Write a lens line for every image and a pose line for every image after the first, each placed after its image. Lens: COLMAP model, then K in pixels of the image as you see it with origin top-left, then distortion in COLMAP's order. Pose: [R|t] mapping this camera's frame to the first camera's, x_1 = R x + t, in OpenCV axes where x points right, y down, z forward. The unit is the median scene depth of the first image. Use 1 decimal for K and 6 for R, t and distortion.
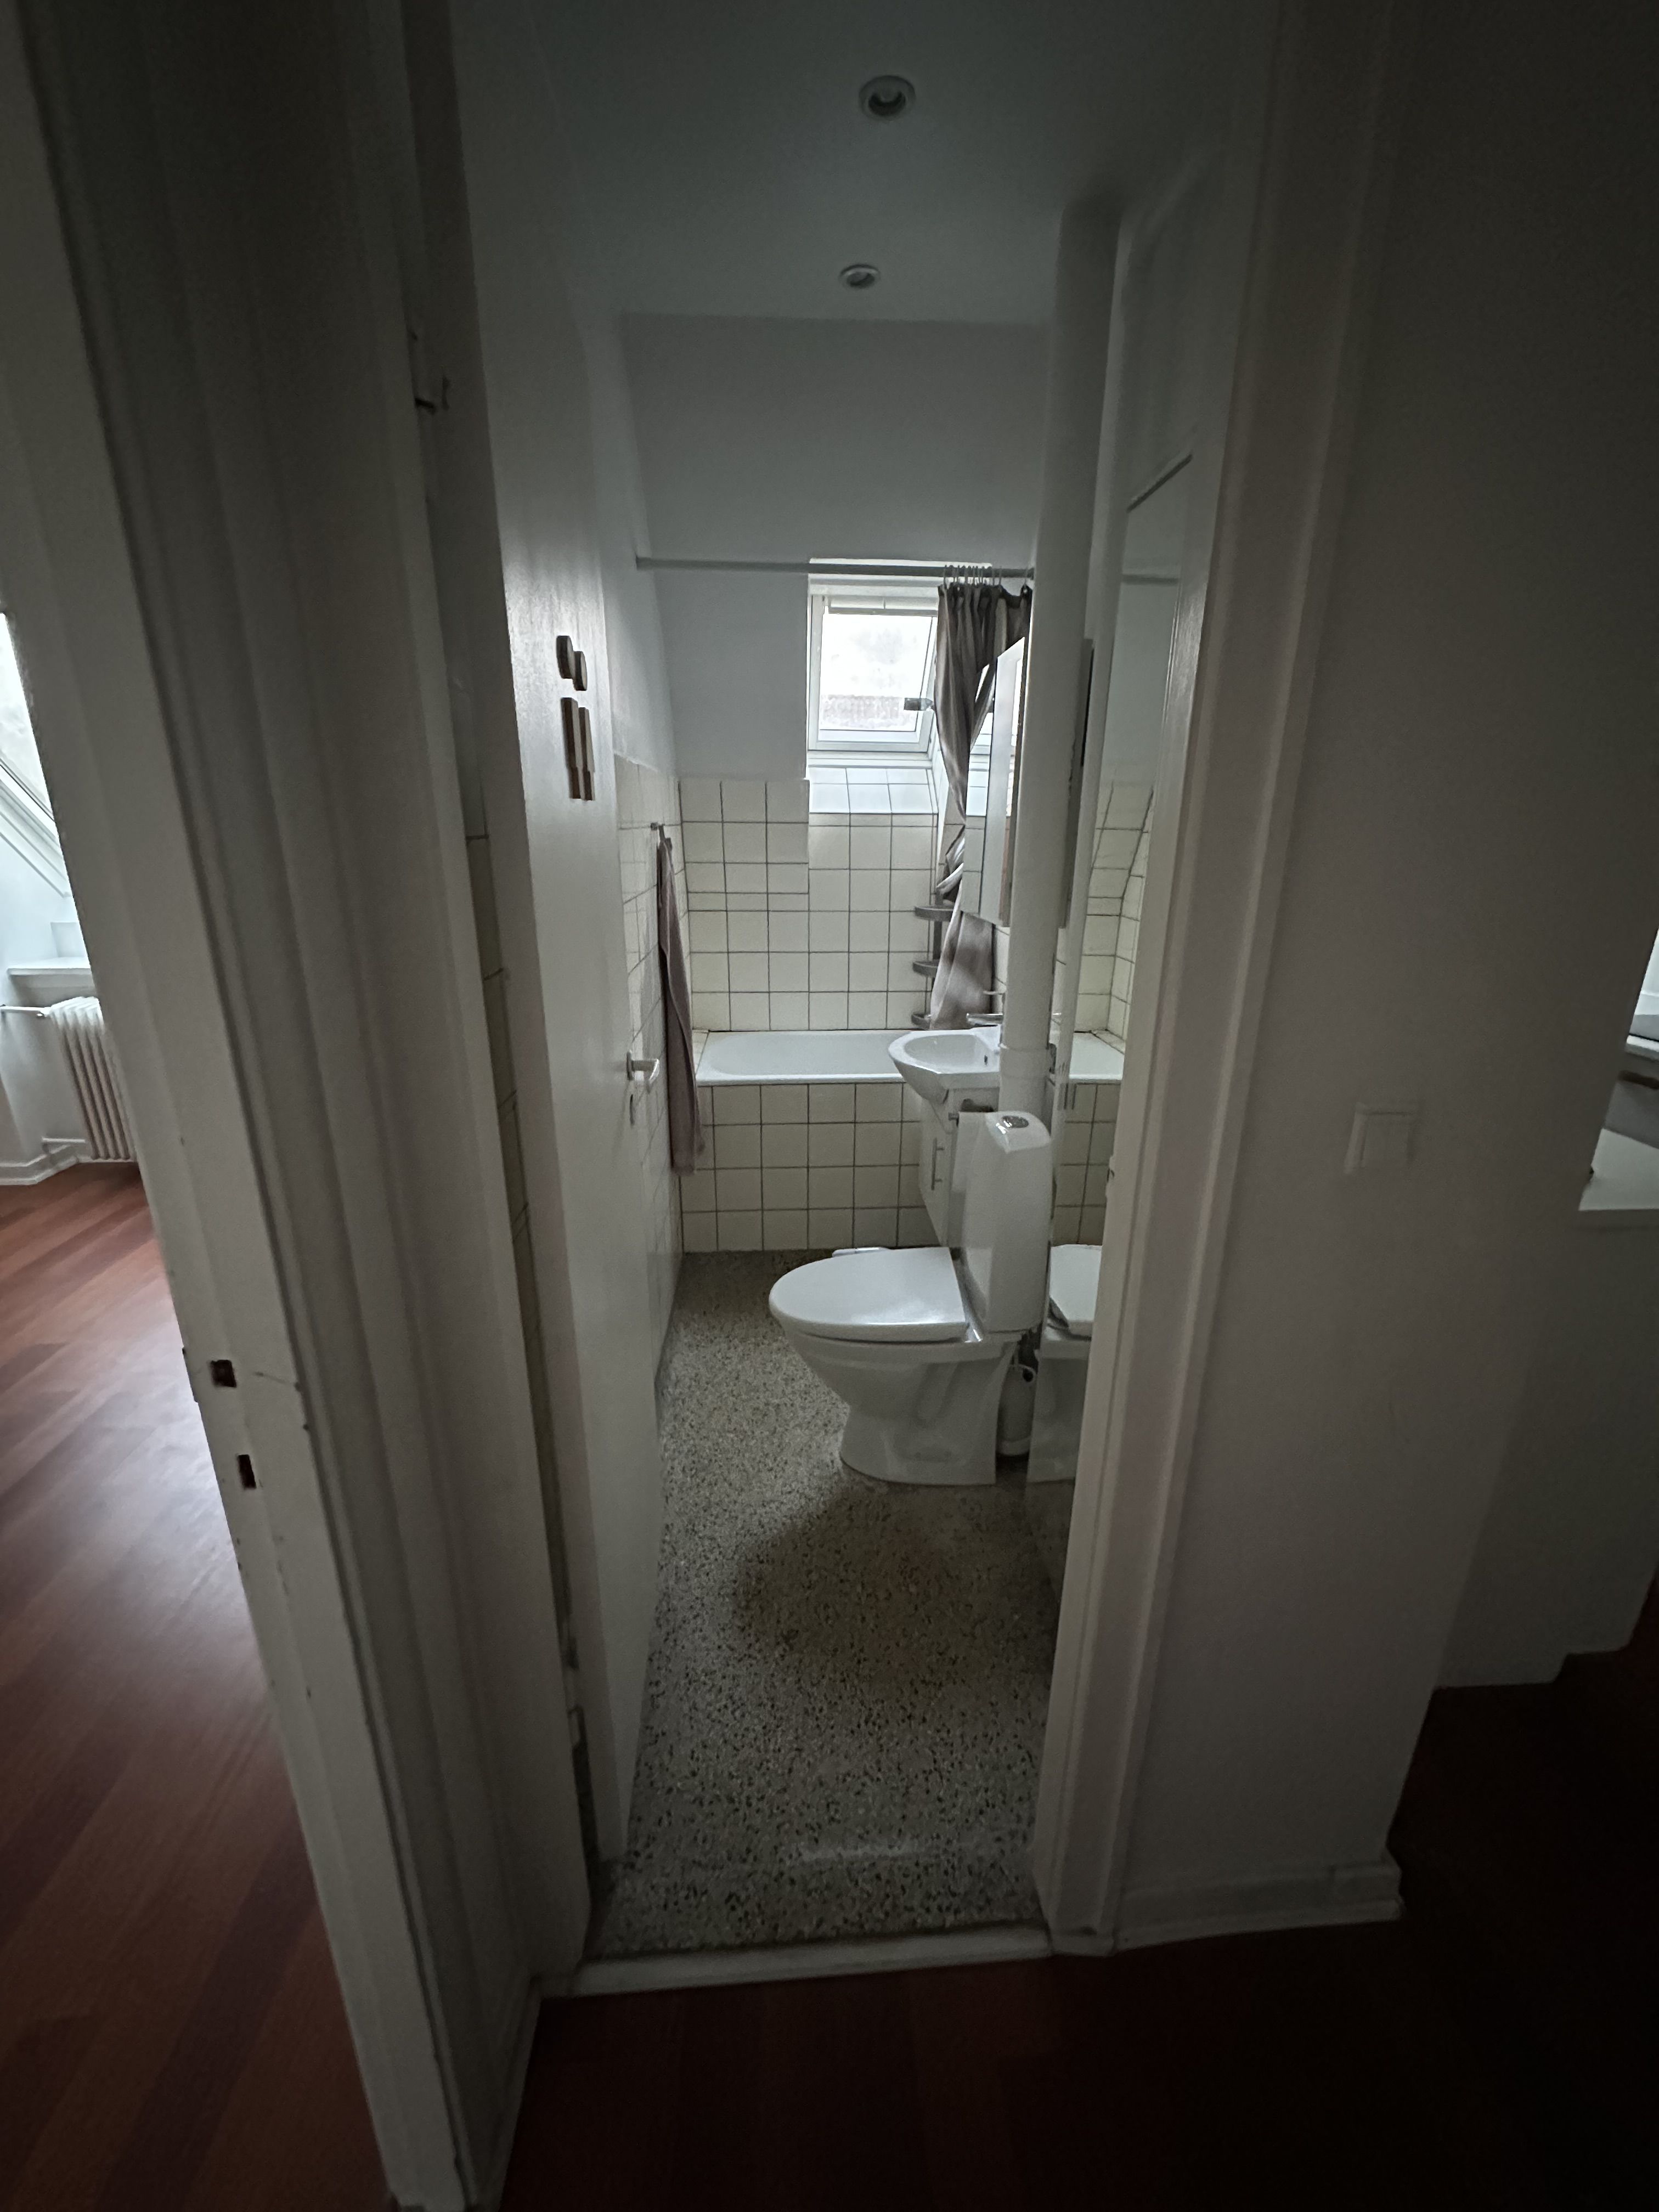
lens RADIAL K [[879.6, 0, 829.5], [0, 879.6, 1106.0], [0, 0, 1]] dist [0.000479, 0.000093]
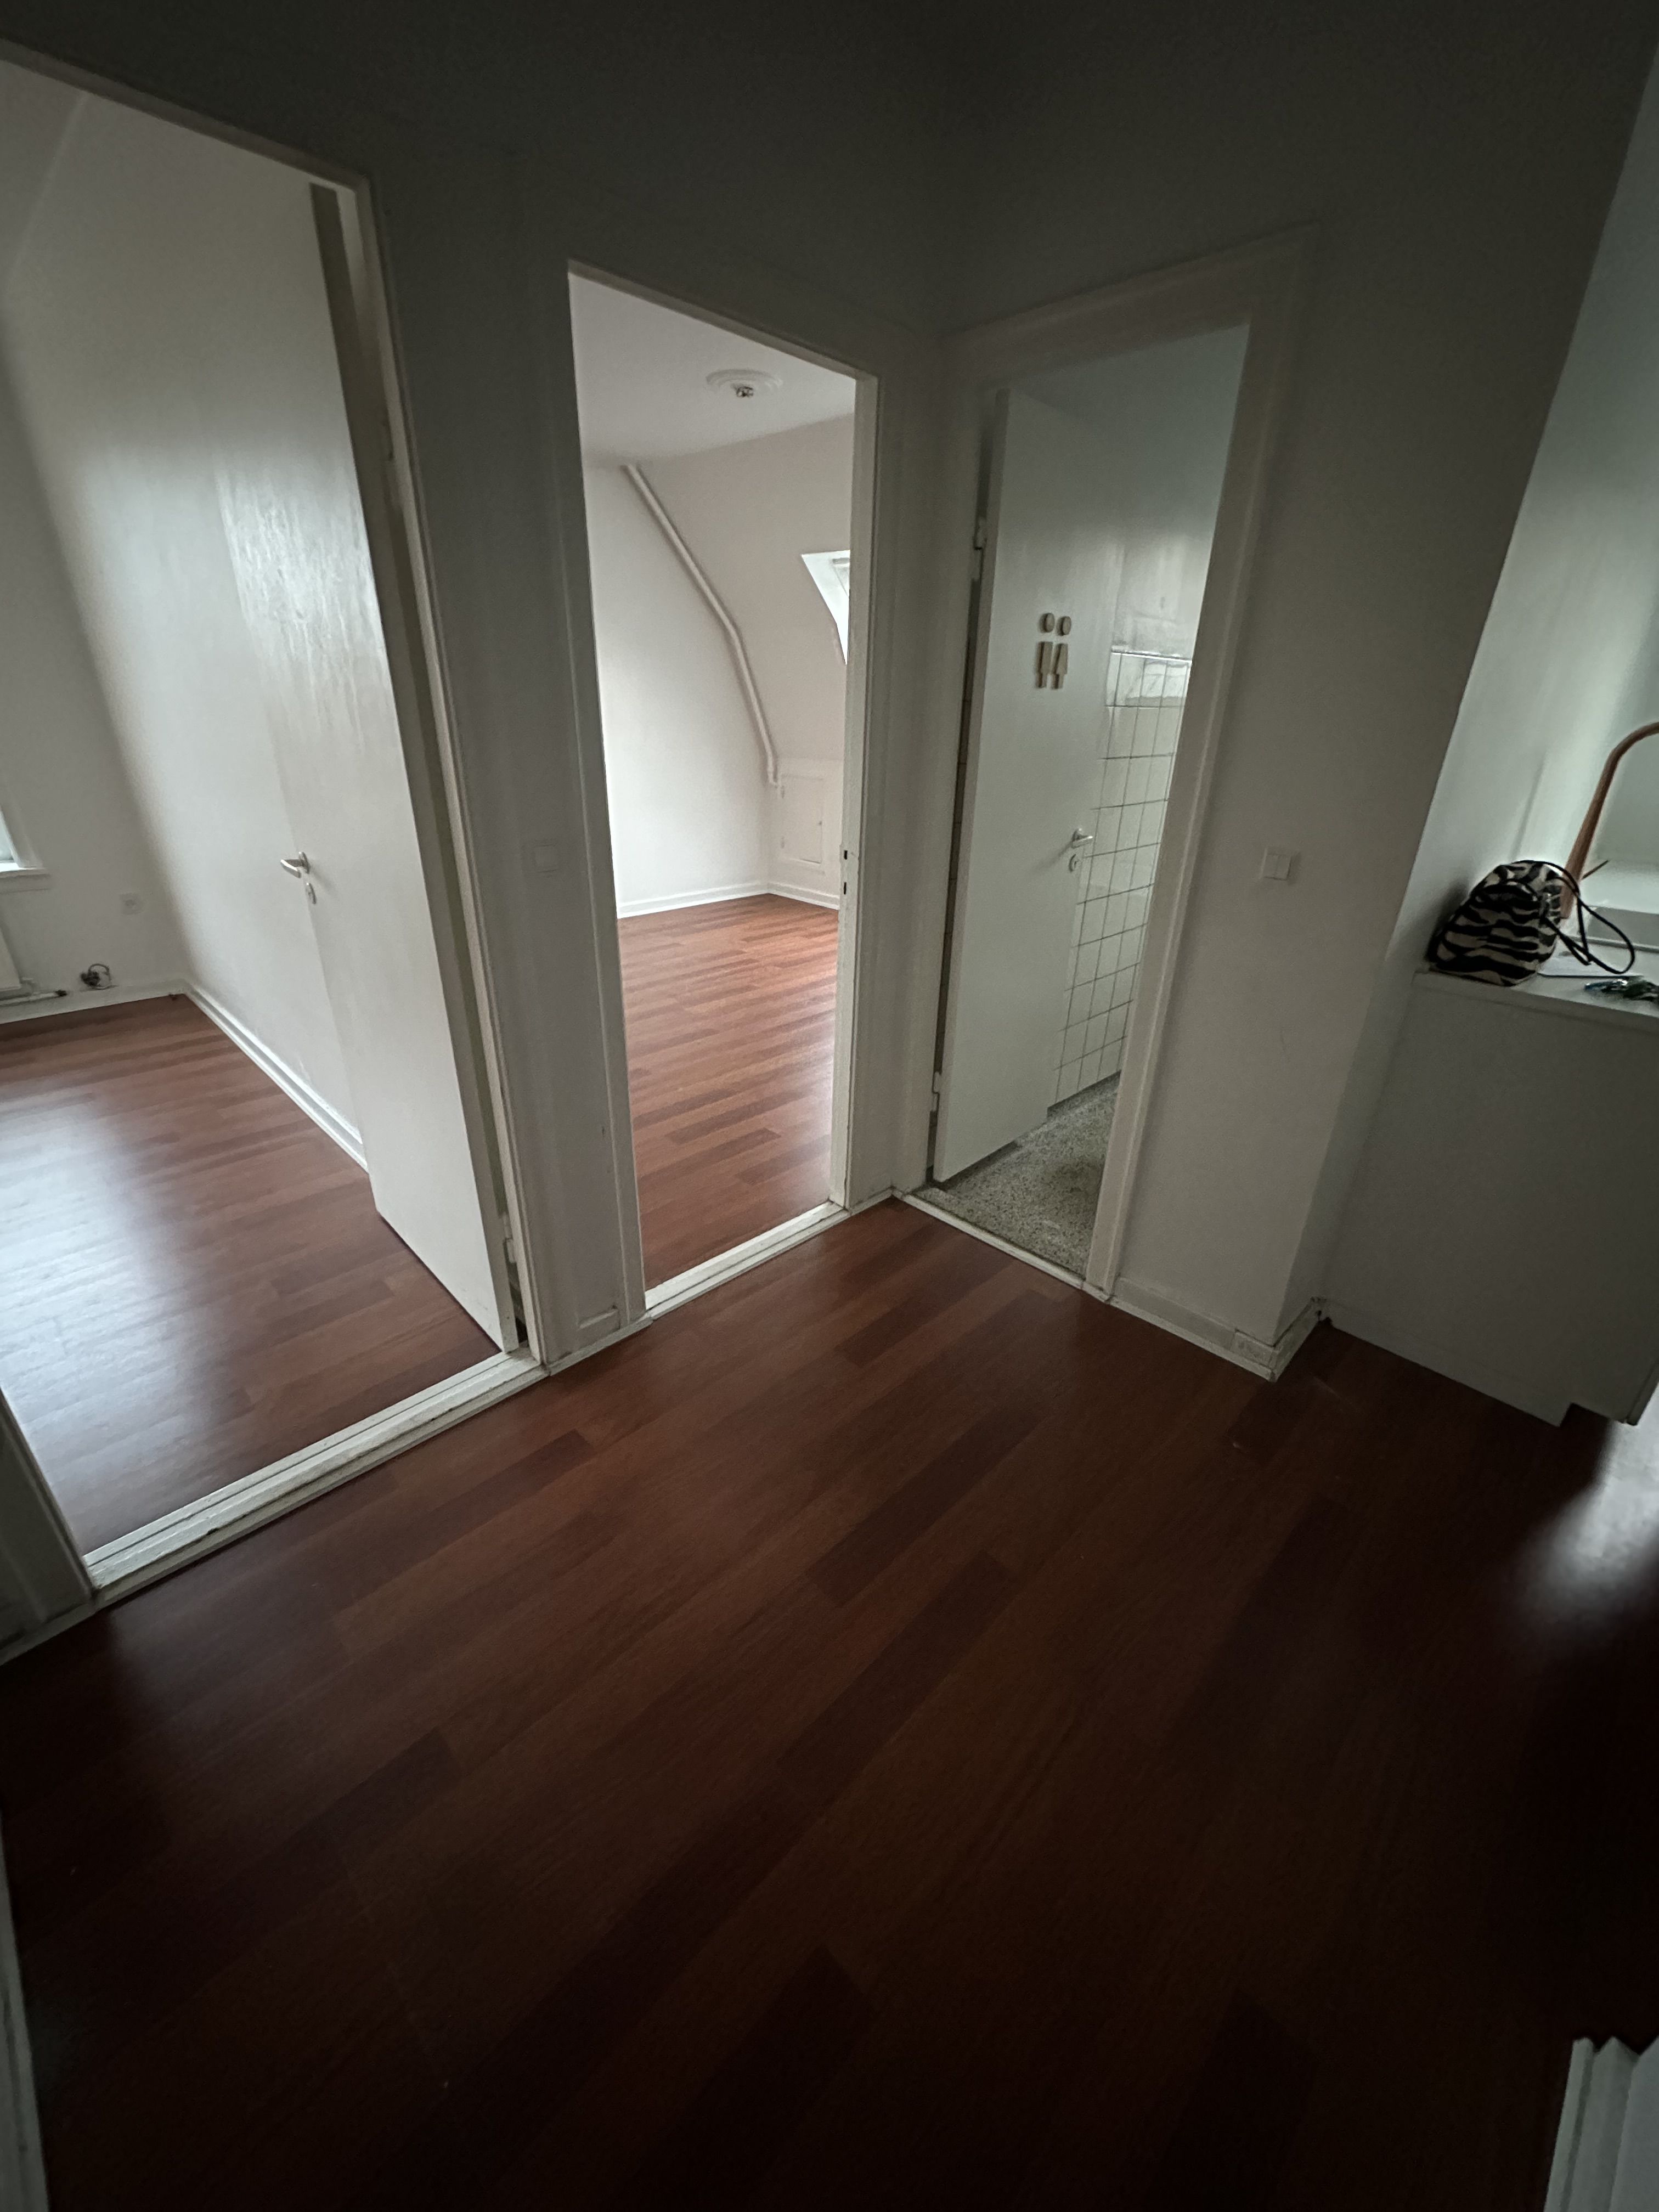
lens RADIAL K [[879.6, 0, 829.5], [0, 879.6, 1106.0], [0, 0, 1]] dist [0.000479, 0.000093]
pose [[0.665734, 0.316666, -0.675663, 1.099150], [-0.247240, 0.947947, 0.200672, 0.310771], [0.704039, 0.033457, 0.709373, -0.848845]]
